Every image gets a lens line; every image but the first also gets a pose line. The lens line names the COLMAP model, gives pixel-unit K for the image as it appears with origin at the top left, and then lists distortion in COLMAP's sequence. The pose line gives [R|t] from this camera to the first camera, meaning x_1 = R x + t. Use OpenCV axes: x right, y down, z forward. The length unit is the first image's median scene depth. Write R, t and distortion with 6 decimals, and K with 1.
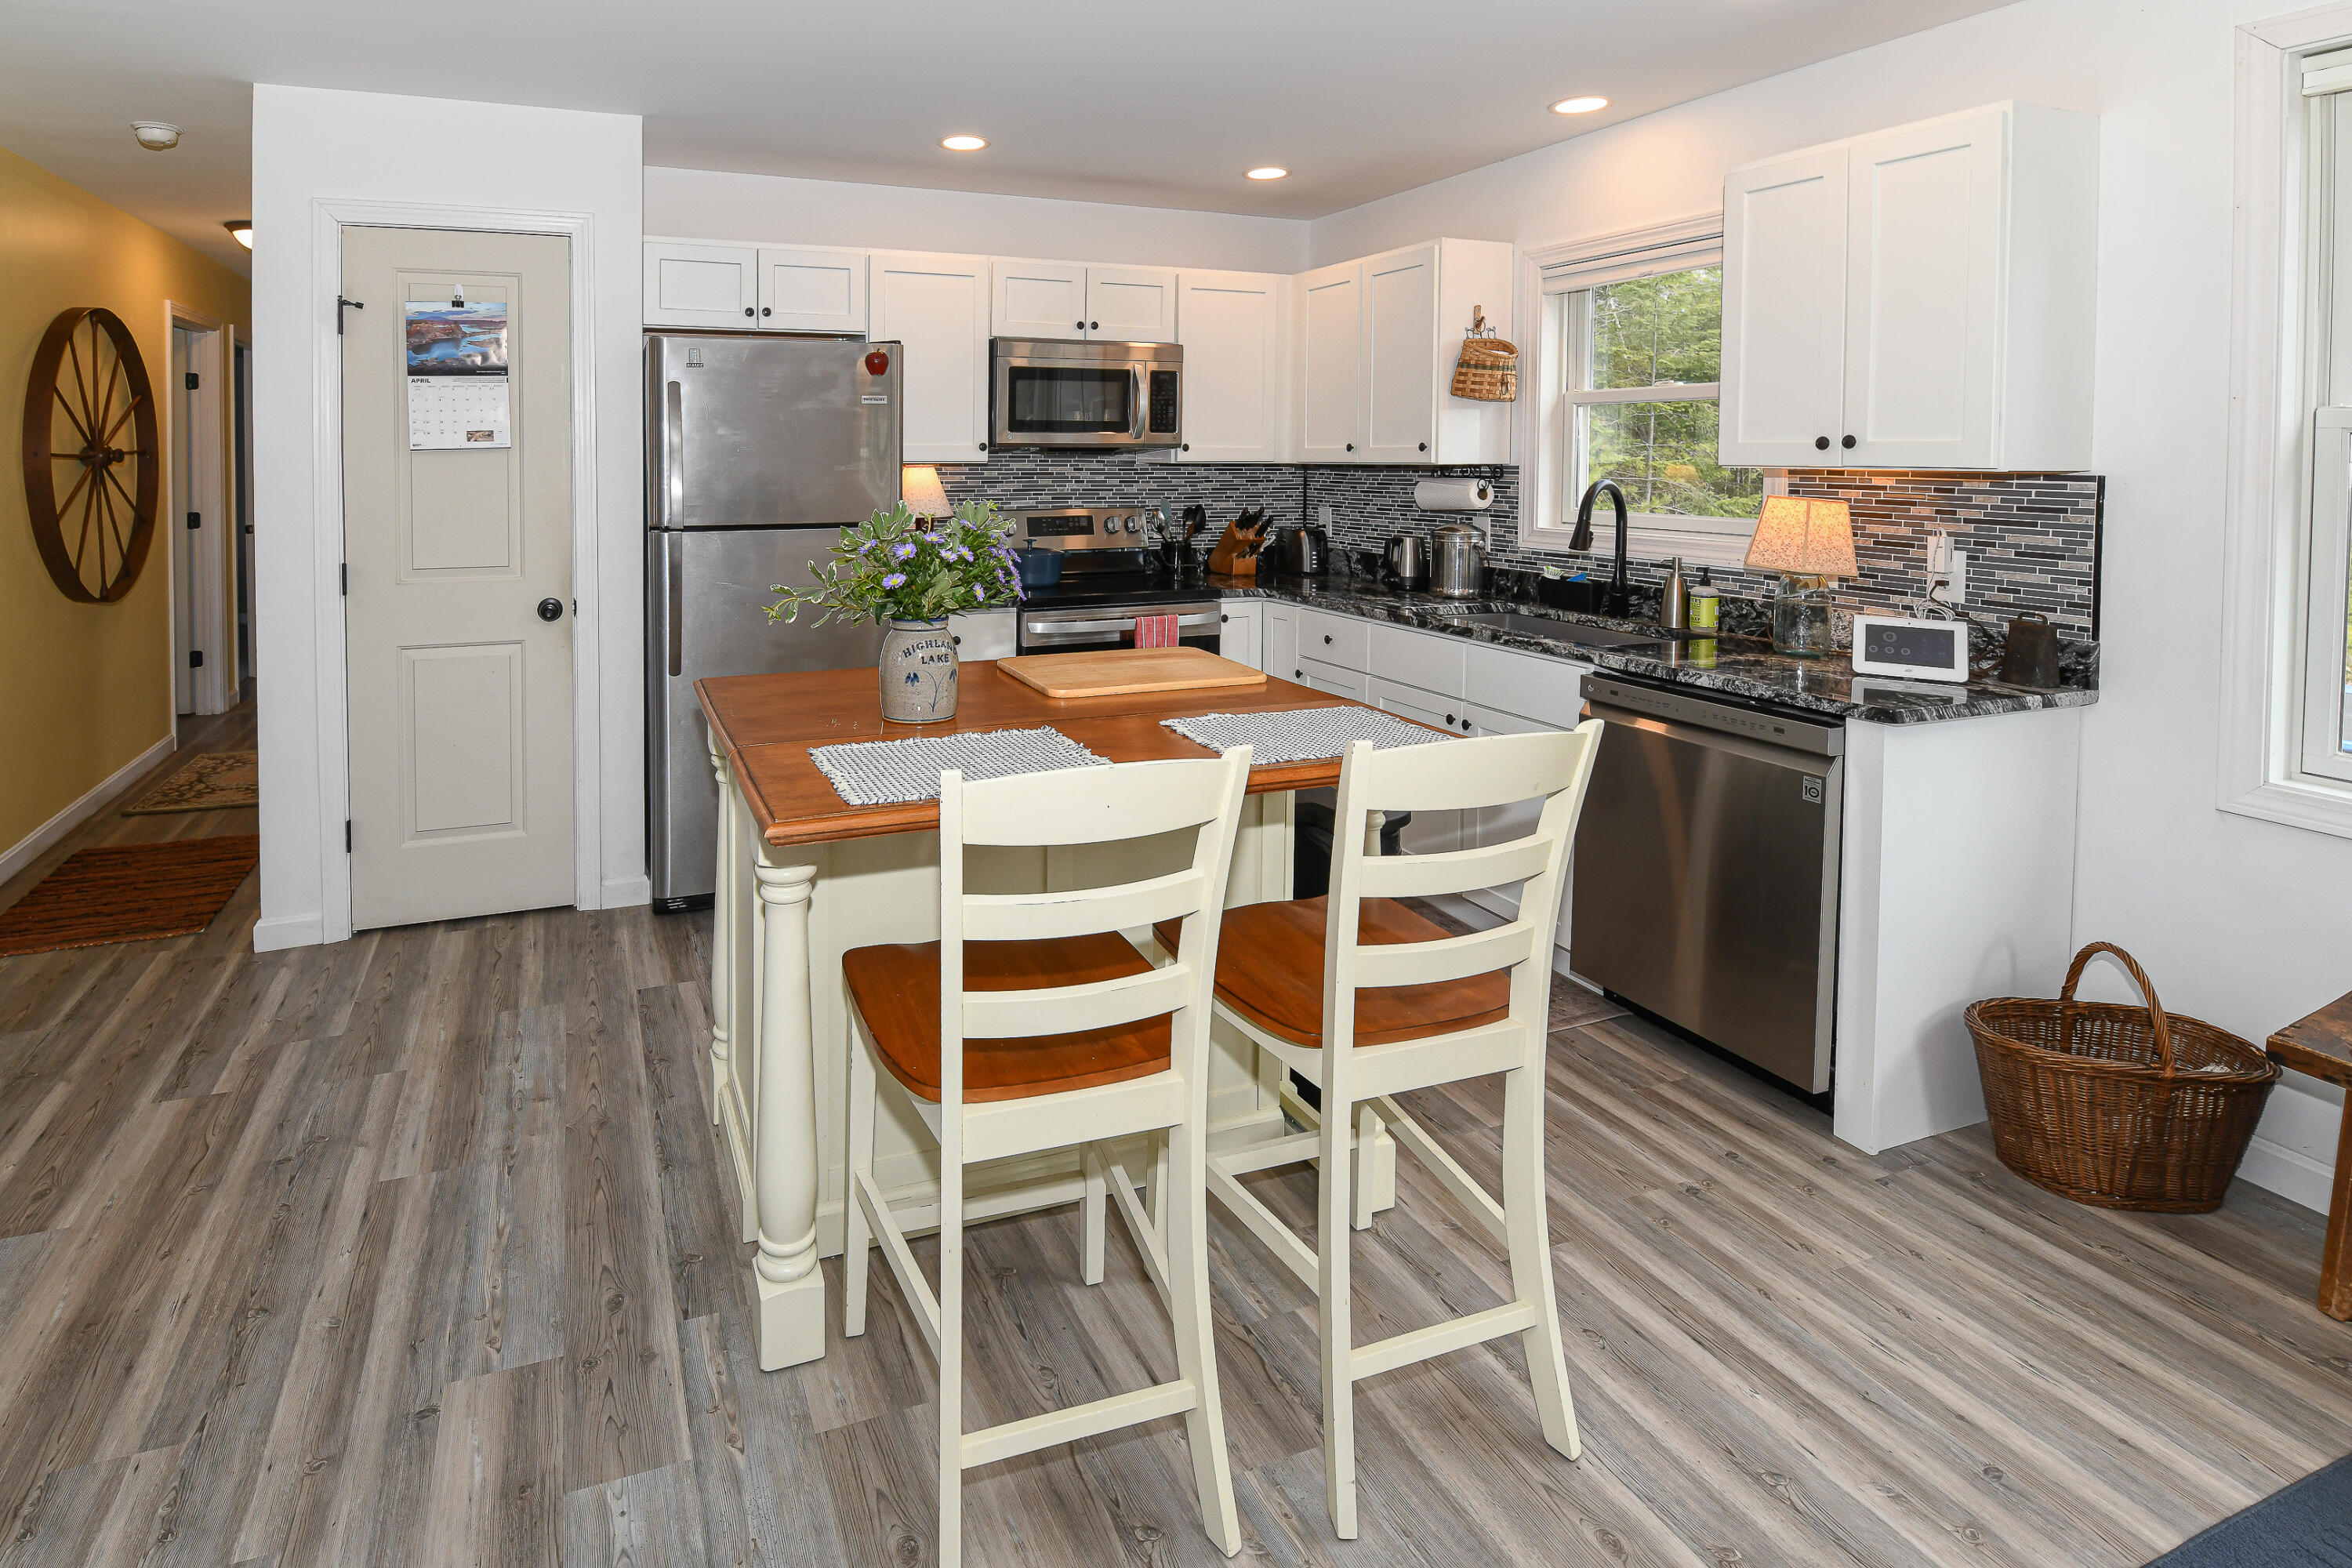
lens RADIAL K [[1183.9, 0, 1174.8], [0, 1183.9, 505.7], [0, 0, 1]] dist [-0.013085, -0.000933]
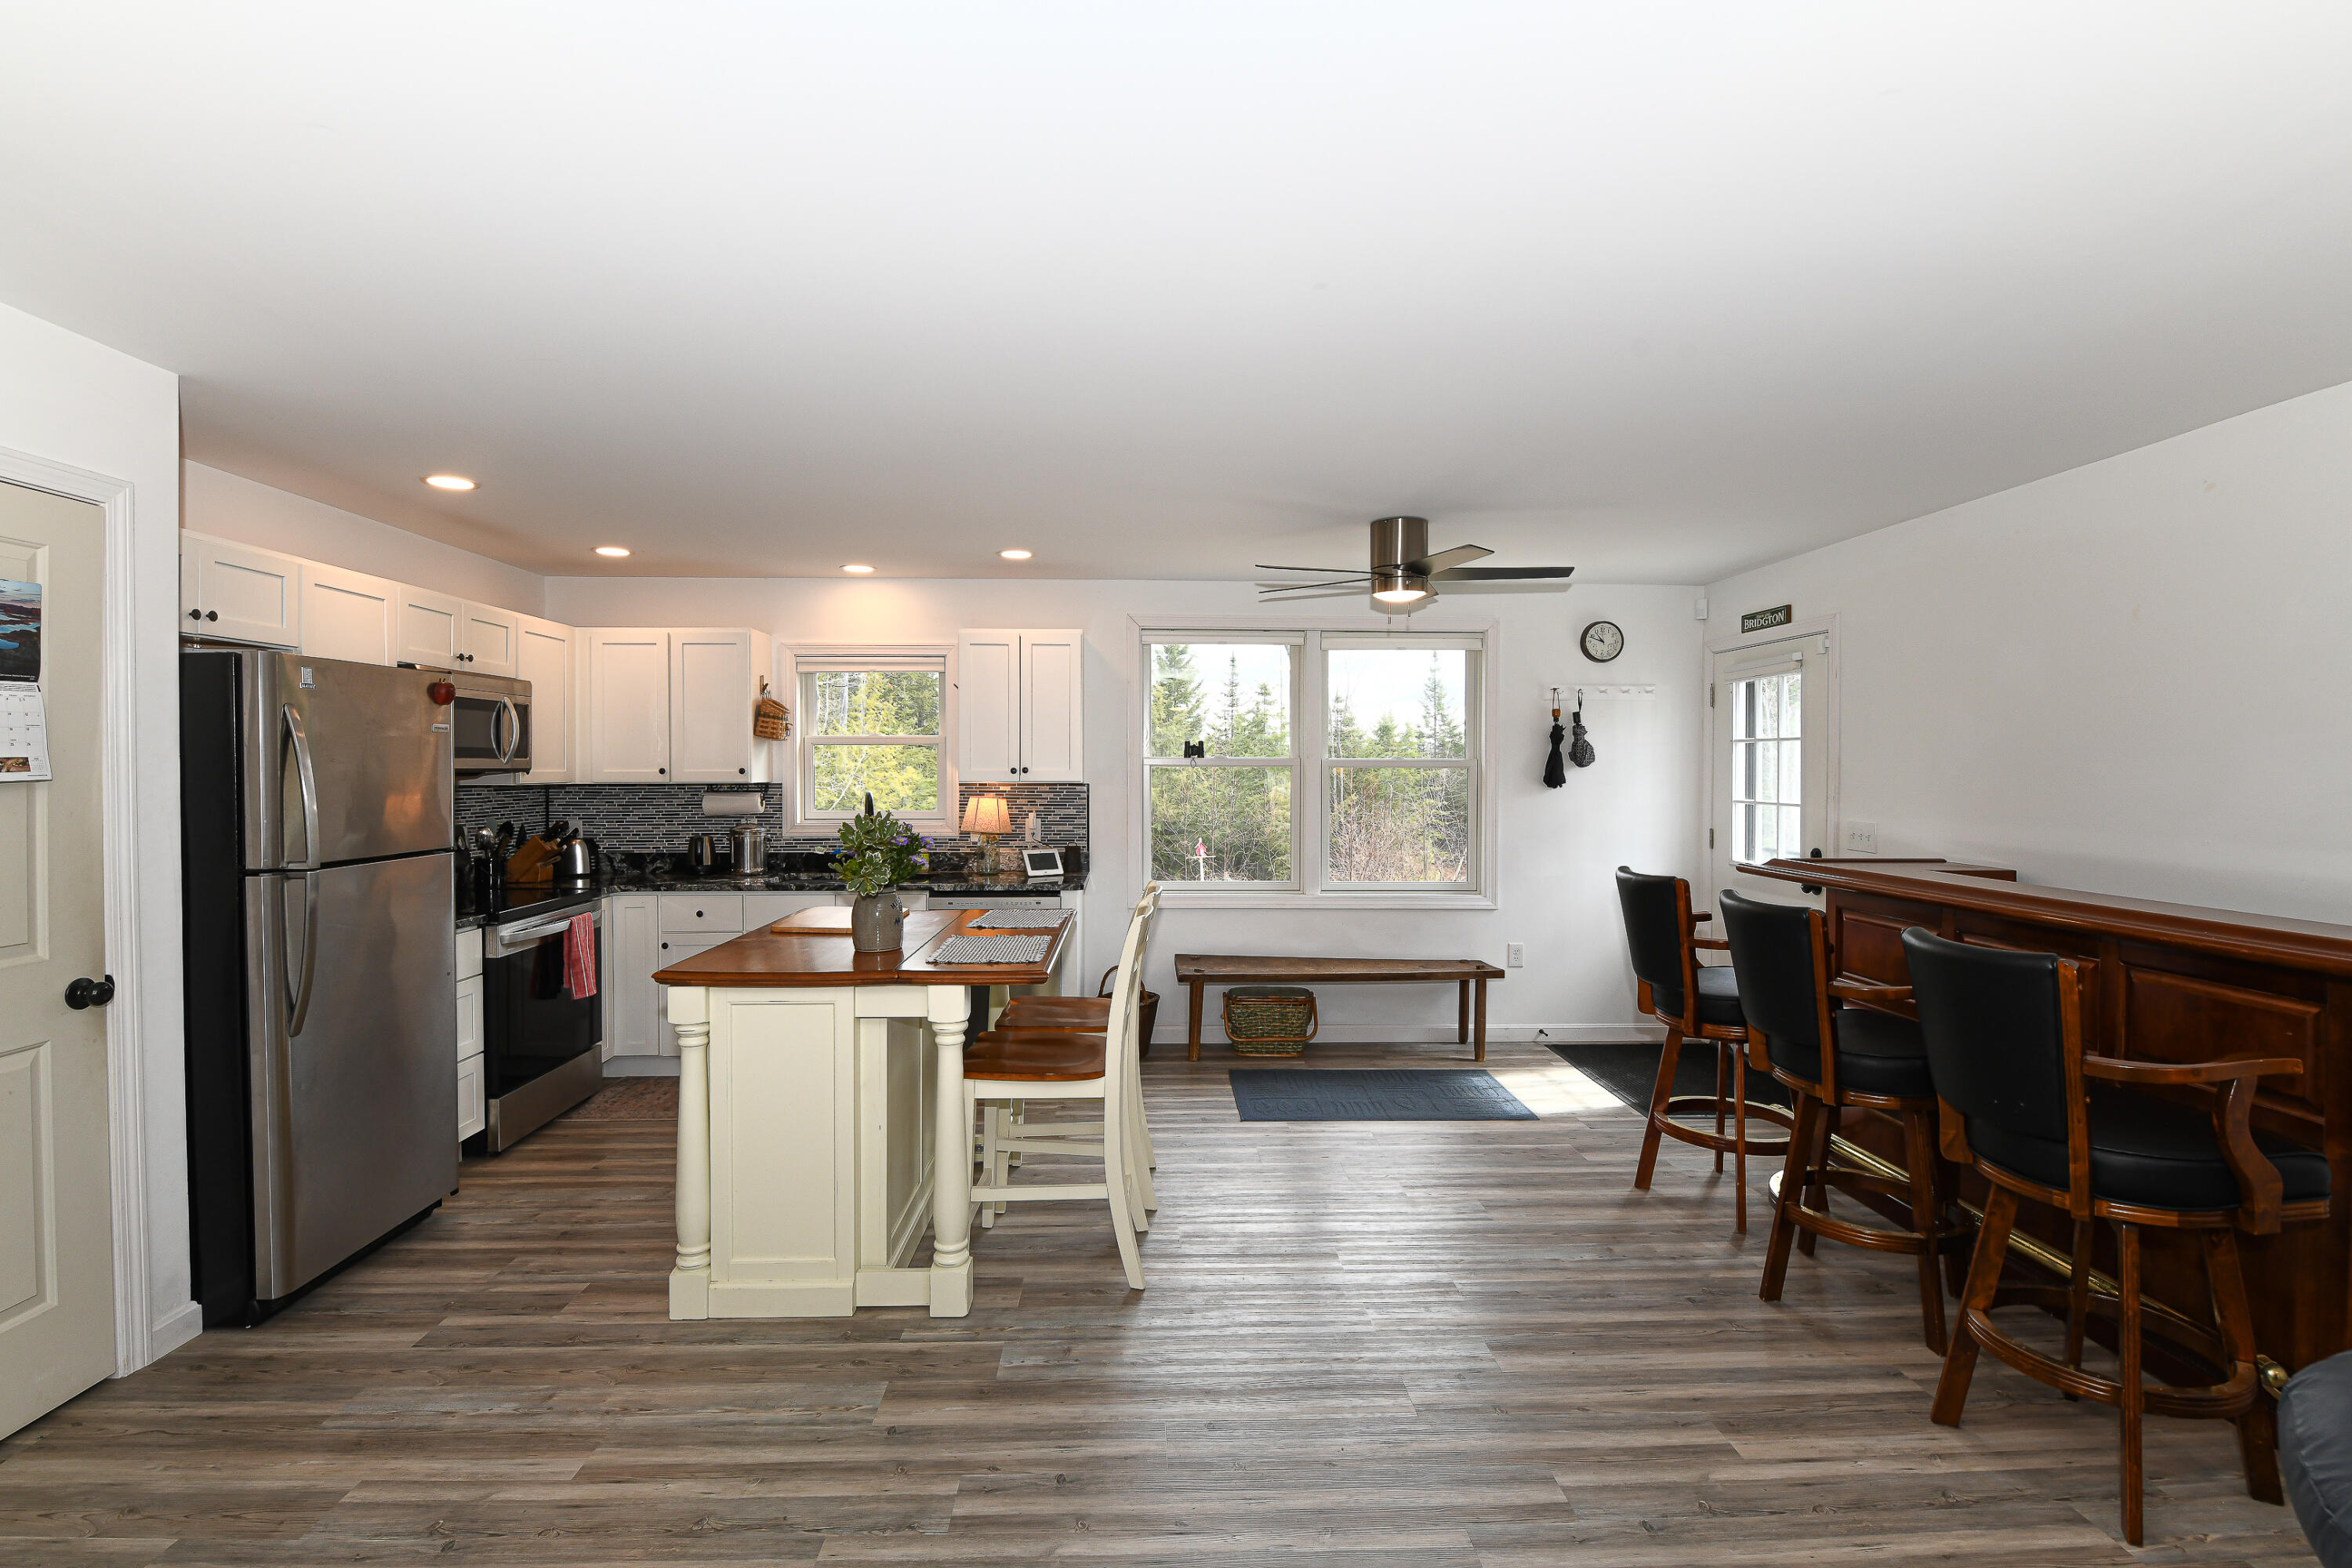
lens RADIAL K [[1175.2, 0, 1176.0], [0, 1175.2, 784.0], [0, 0, 1]] dist [0.001132, -0.000180]
pose [[0.266317, -0.016402, 0.963746, -1.059062], [0.039329, 0.999207, 0.006137, -0.022757], [-0.963083, 0.036269, 0.266751, 0.117653]]
